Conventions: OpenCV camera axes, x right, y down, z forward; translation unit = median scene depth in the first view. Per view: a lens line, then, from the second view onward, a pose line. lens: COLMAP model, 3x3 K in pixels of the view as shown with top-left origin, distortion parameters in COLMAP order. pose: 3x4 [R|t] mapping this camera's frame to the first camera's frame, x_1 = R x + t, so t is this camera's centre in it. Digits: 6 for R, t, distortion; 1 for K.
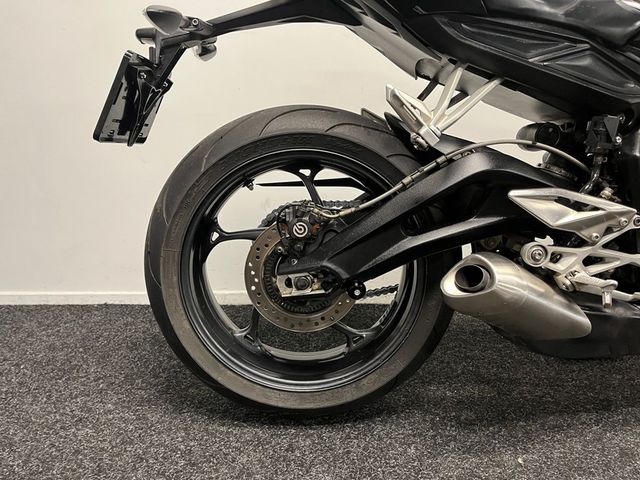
lens RADIAL K [[488.0, 0, 317.1], [0, 488.0, 237.1], [0, 0, 1]] dist [0.082595, -0.114736]
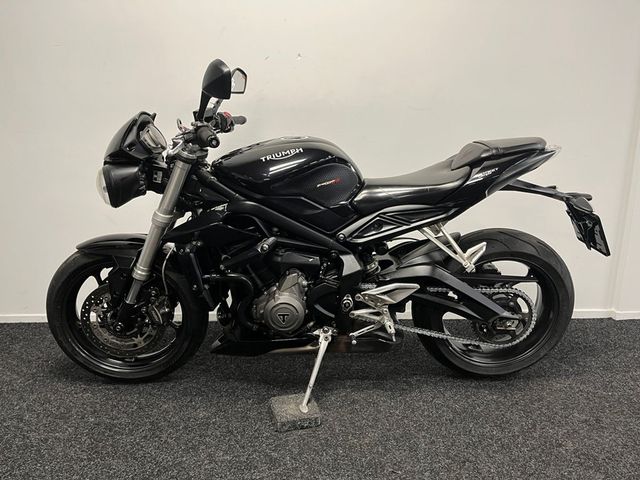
lens RADIAL K [[488.0, 0, 319.3], [0, 488.0, 240.2], [0, 0, 1]] dist [0.082595, -0.114736]
pose [[0.999888, -0.002455, 0.014773, 0.440329], [0.002154, 0.999790, 0.020371, -0.267962], [-0.014820, -0.020337, 0.999683, -1.002032]]
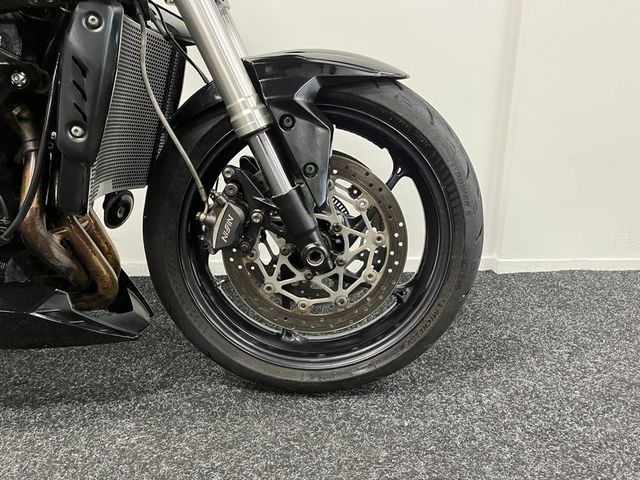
lens RADIAL K [[488.0, 0, 324.3], [0, 488.0, 238.4], [0, 0, 1]] dist [0.082595, -0.114736]
pose [[0.998543, -0.006704, 0.053536, 1.476357], [0.003189, 0.997849, 0.065483, 0.012697], [-0.053860, -0.065217, 0.996417, 0.143409]]
